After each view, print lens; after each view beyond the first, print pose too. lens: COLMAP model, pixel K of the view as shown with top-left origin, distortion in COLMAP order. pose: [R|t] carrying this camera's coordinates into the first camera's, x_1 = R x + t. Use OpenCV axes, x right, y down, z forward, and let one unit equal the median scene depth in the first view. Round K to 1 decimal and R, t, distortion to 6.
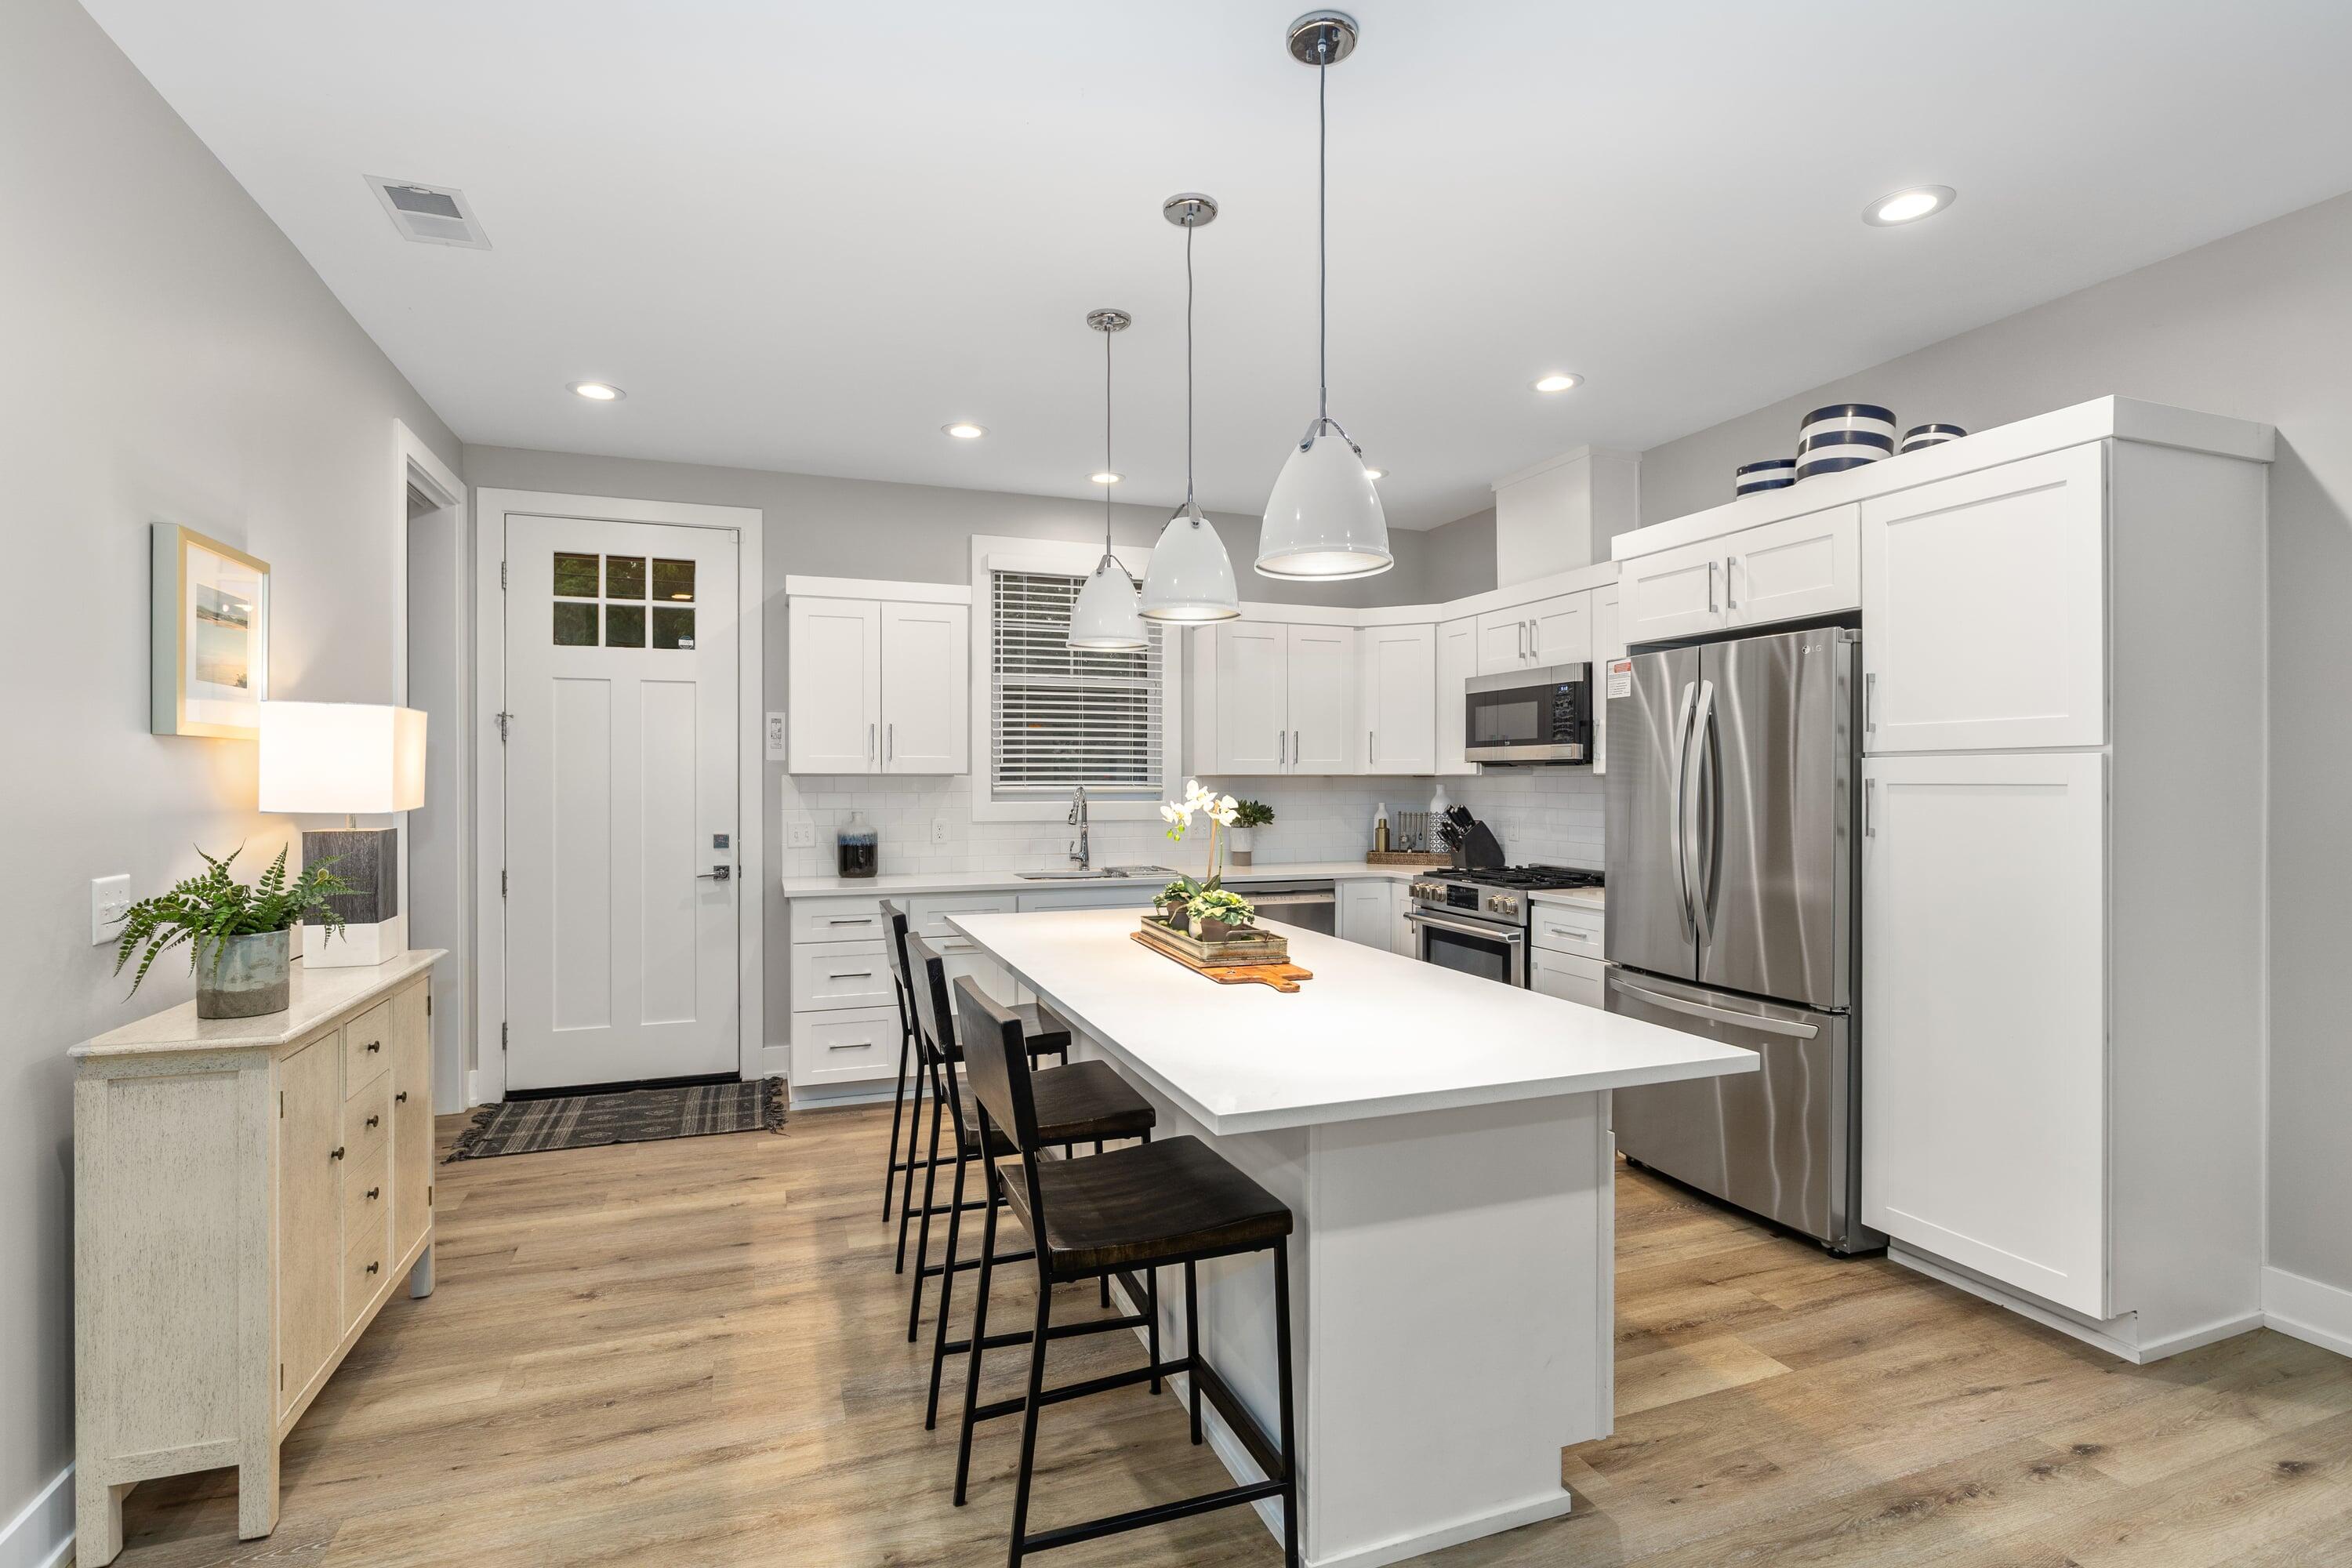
lens RADIAL K [[1118.4, 0, 1186.0], [0, 1118.4, 787.7], [0, 0, 1]] dist [-0.001201, 0.000971]
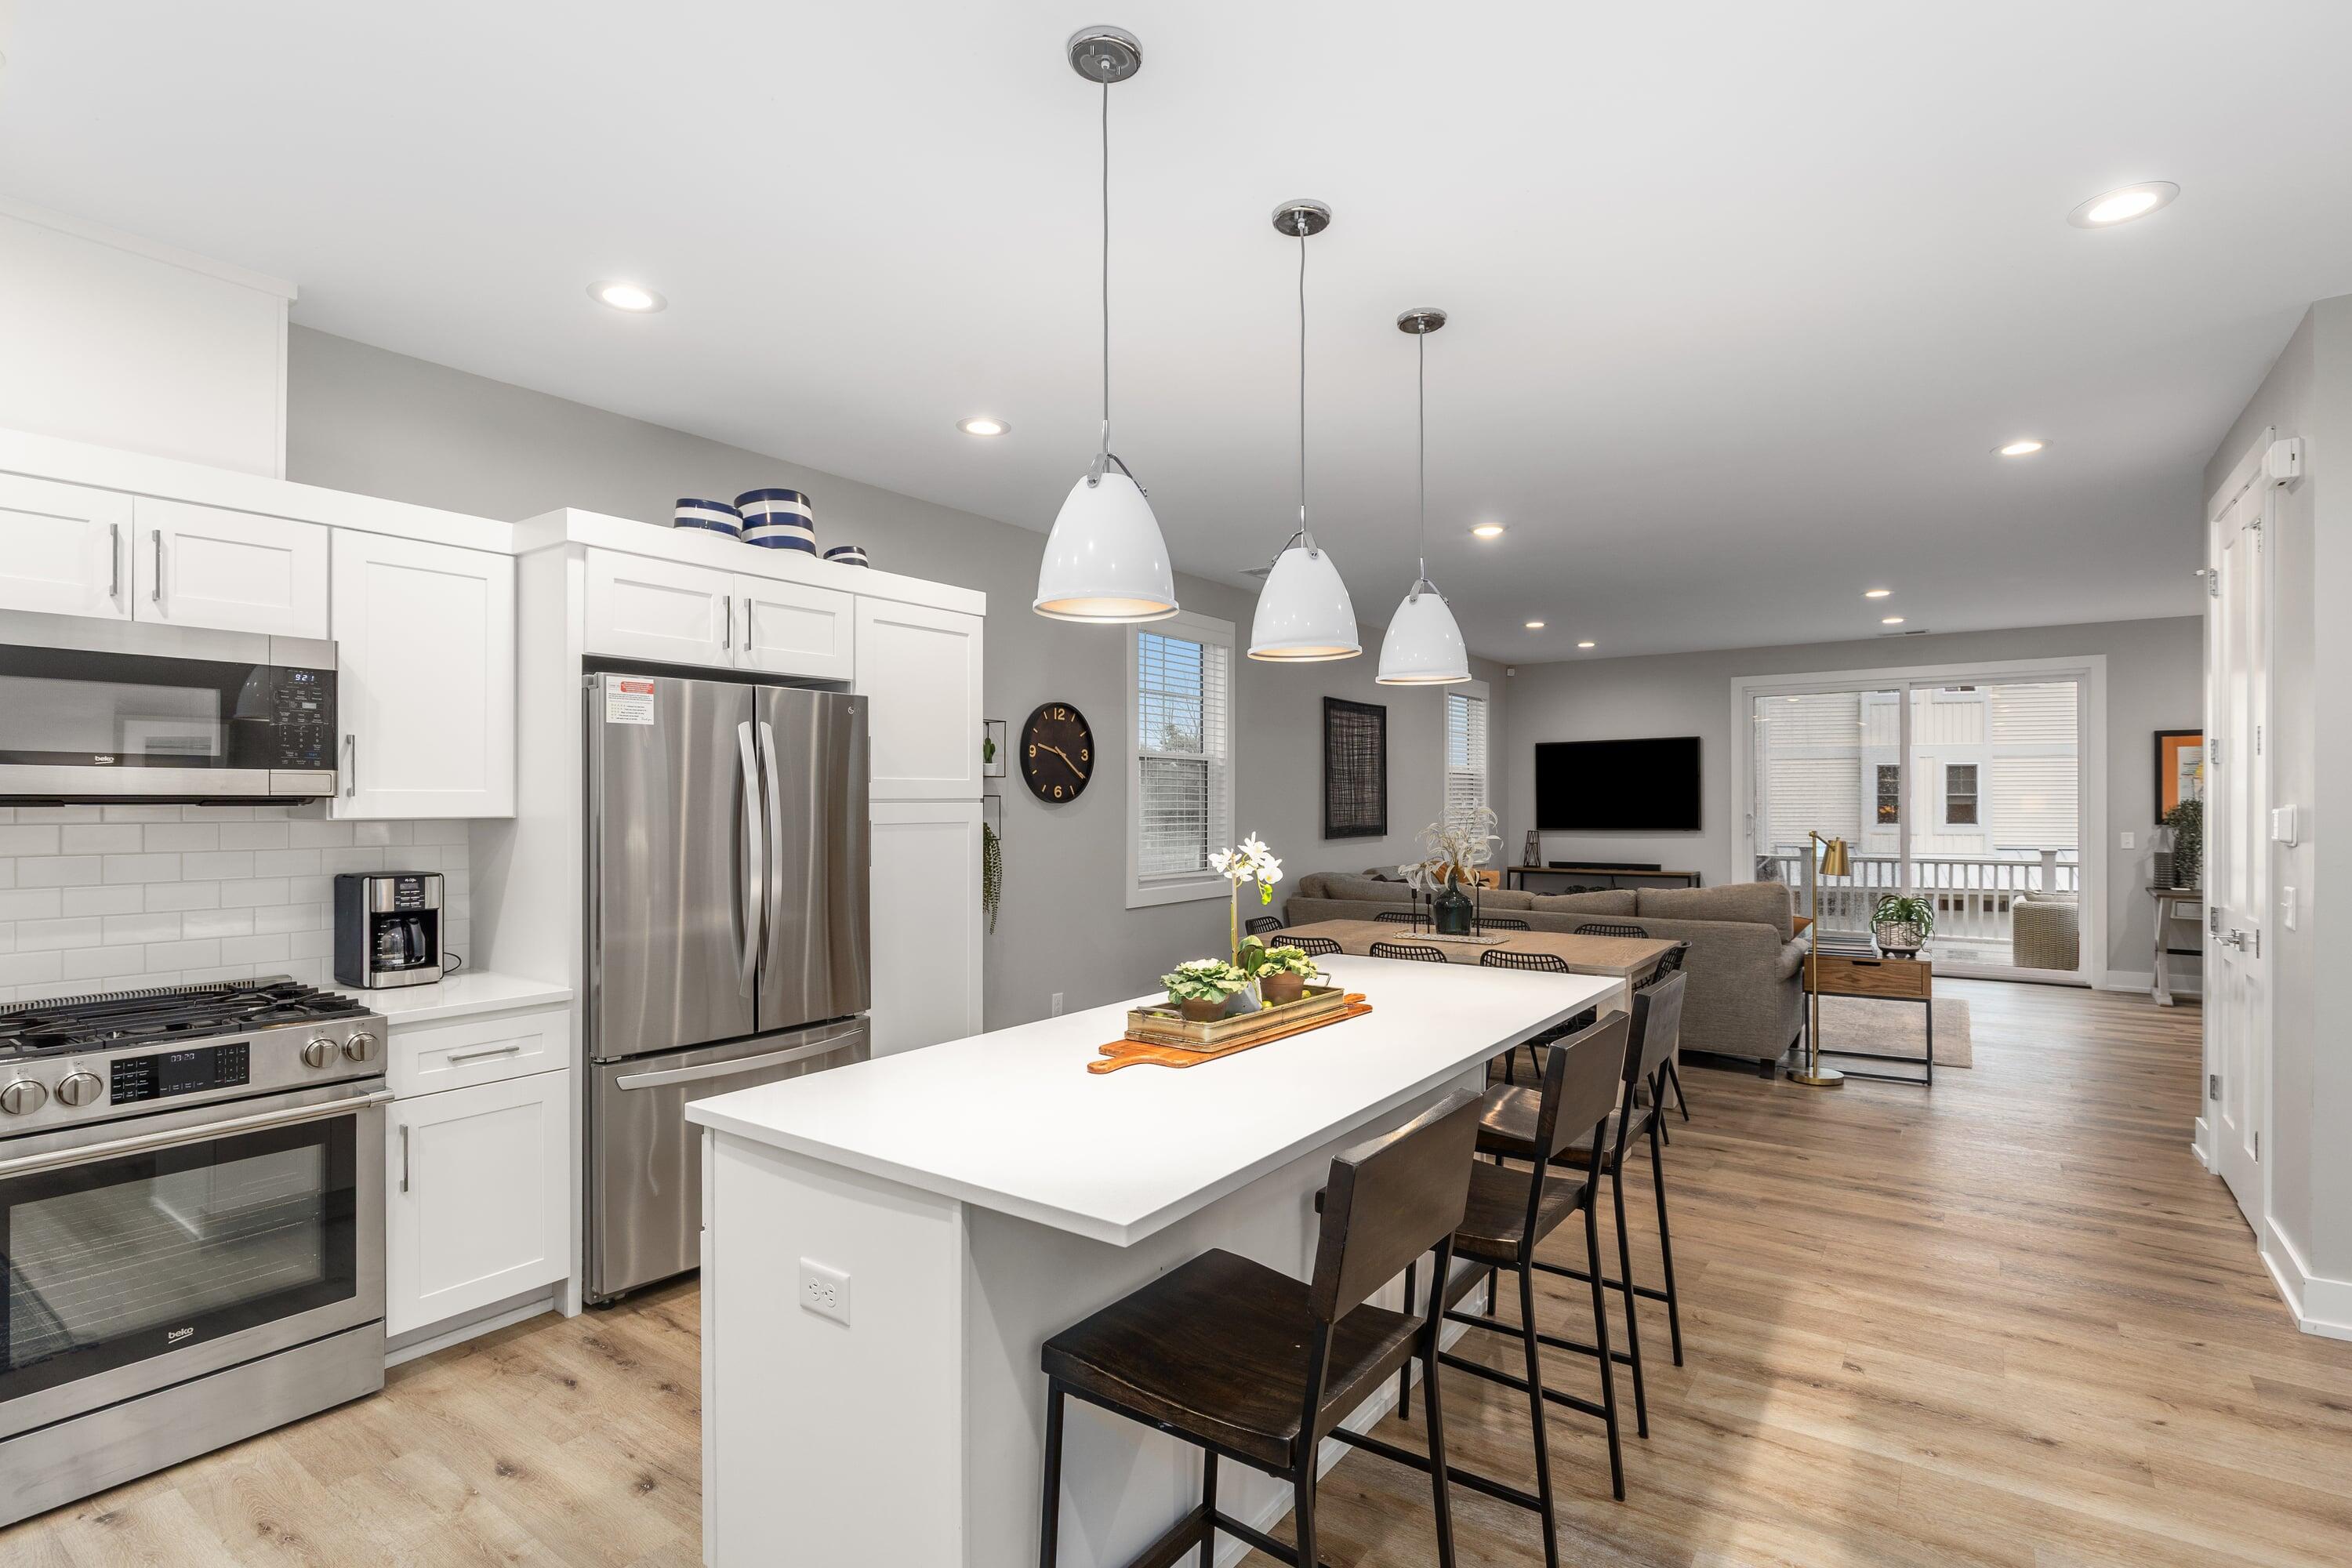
lens RADIAL K [[1133.0, 0, 1165.5], [0, 1133.0, 807.0], [0, 0, 1]] dist [-0.001775, 0.001295]
pose [[-0.542033, -0.002978, 0.840352, -0.441843], [0.007769, 0.999933, 0.008554, -0.021721], [-0.840321, 0.011165, -0.541974, 0.976455]]
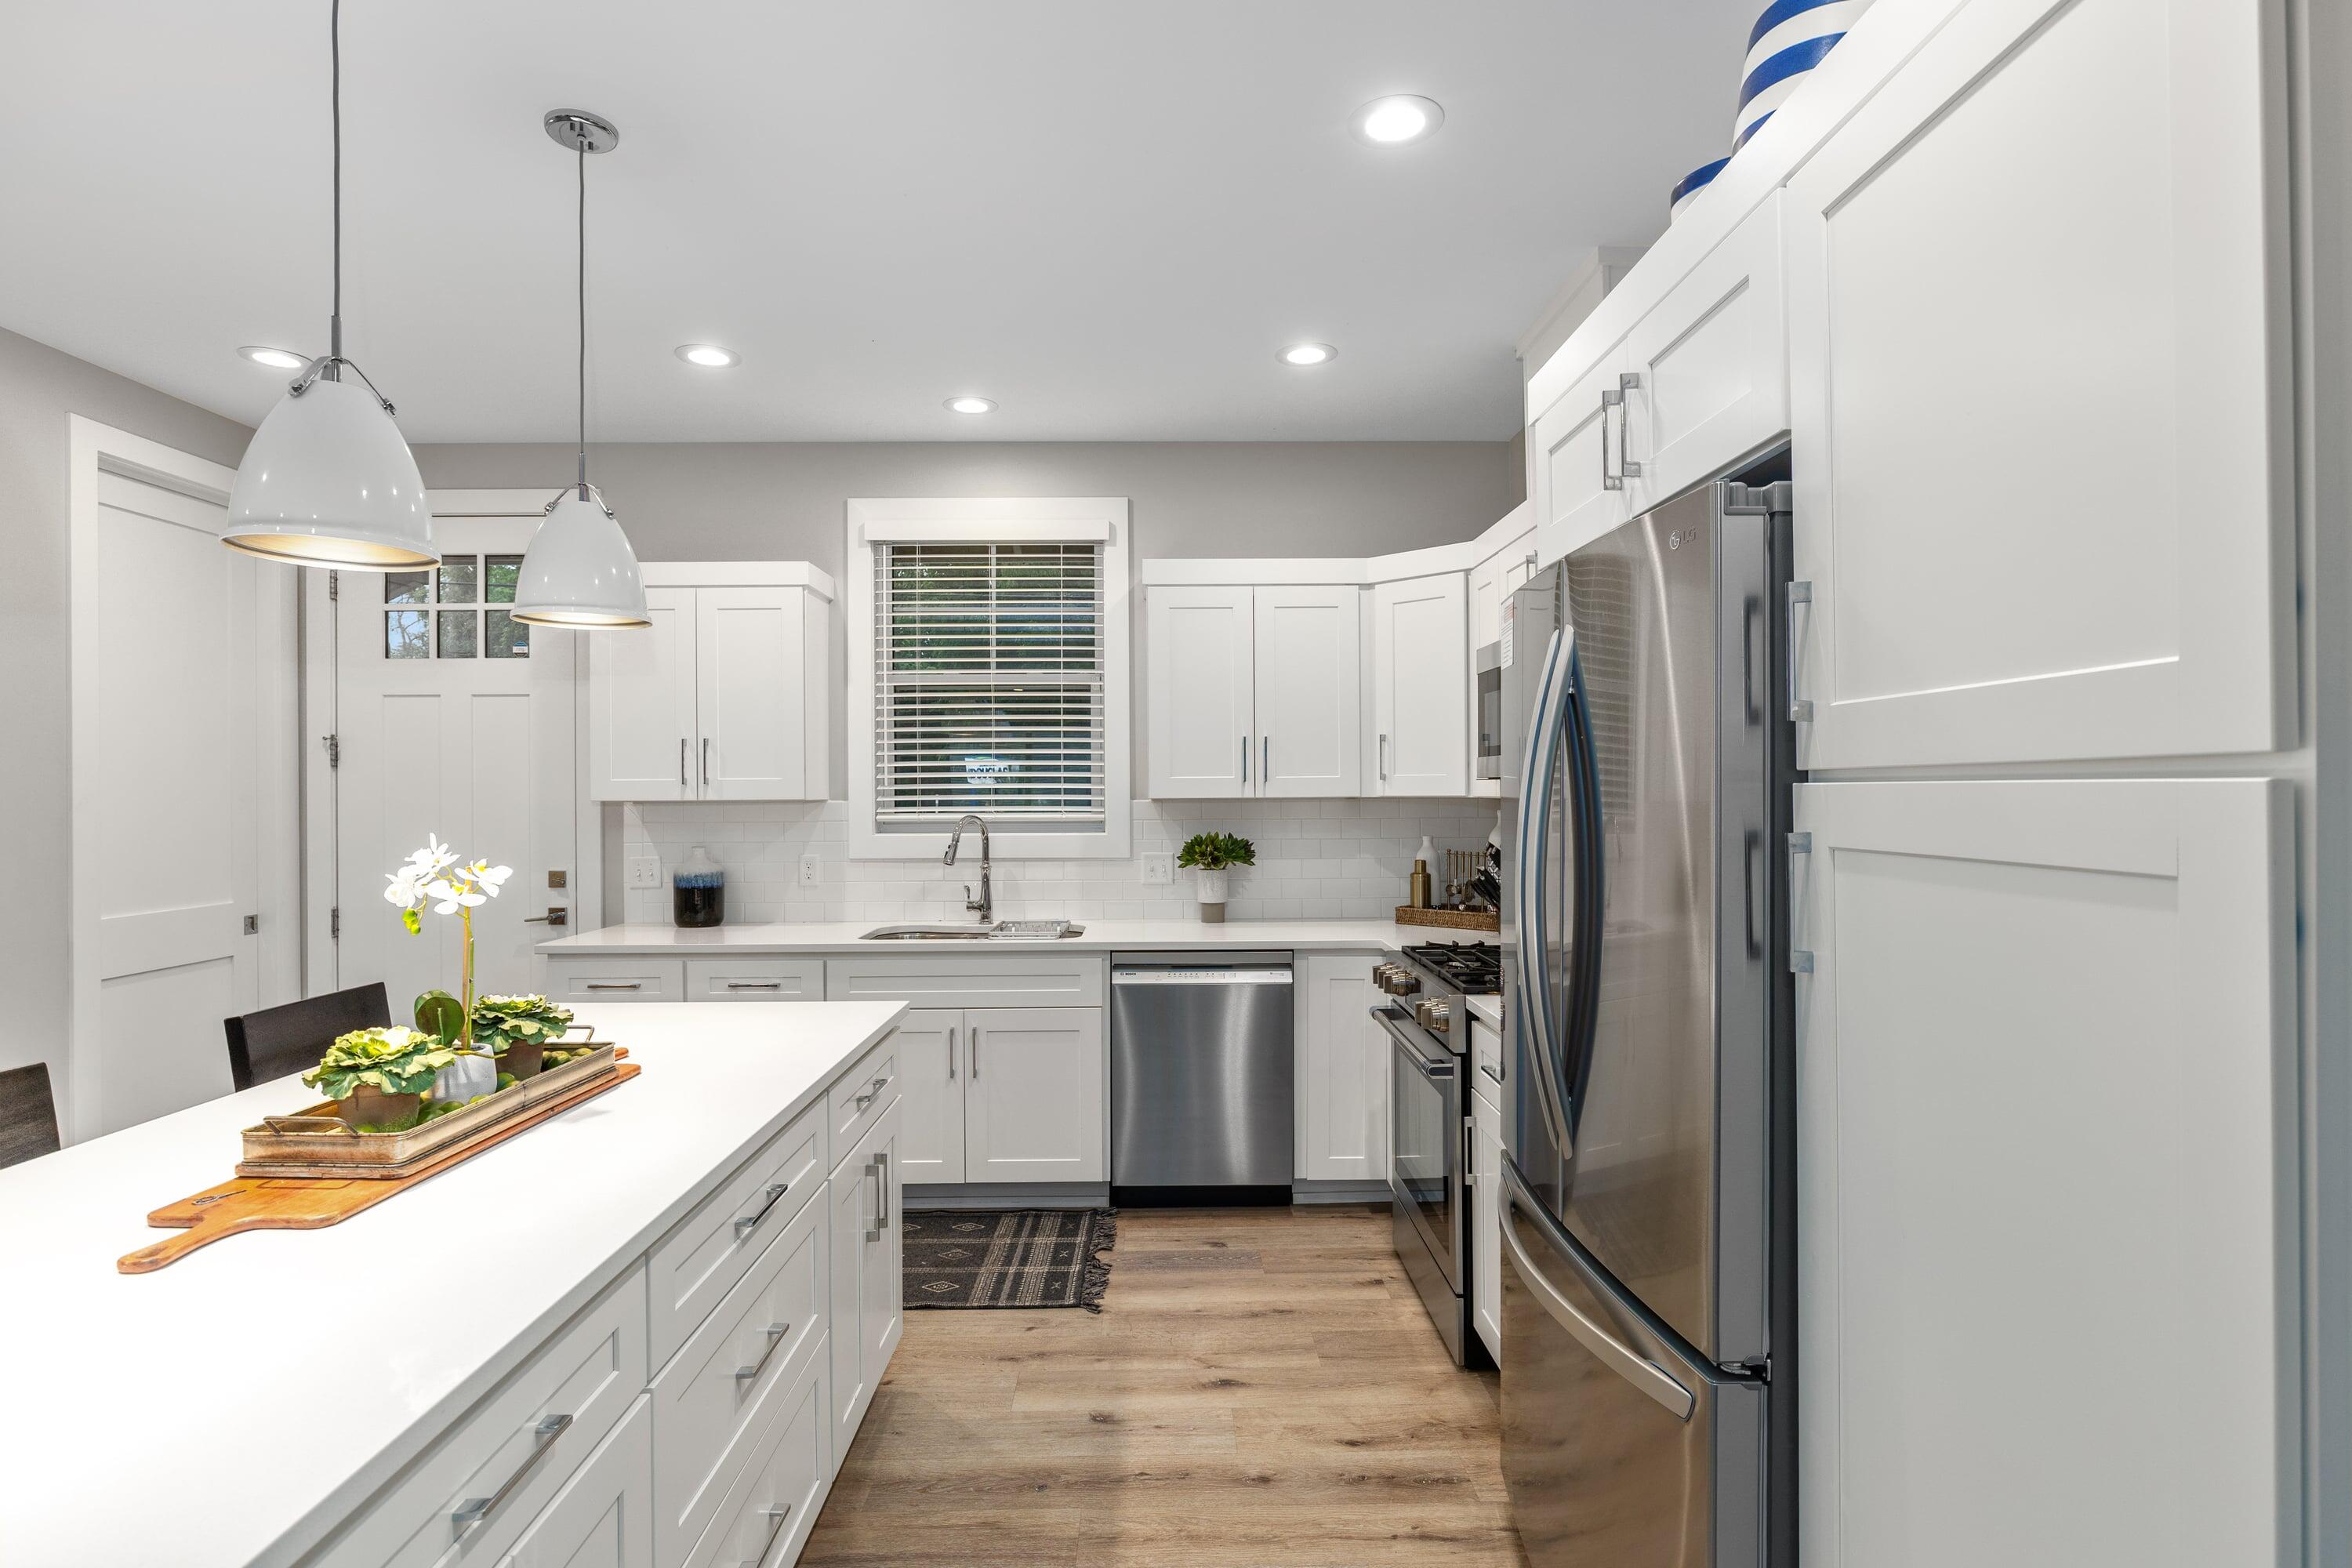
lens RADIAL K [[1174.0, 0, 1180.3], [0, 1174.0, 787.1], [0, 0, 1]] dist [0.000398, 0.000920]
pose [[0.941689, -0.005747, -0.336435, 0.373418], [0.003110, 0.999960, -0.008375, -0.015424], [0.336470, 0.006840, 0.941669, 0.349922]]
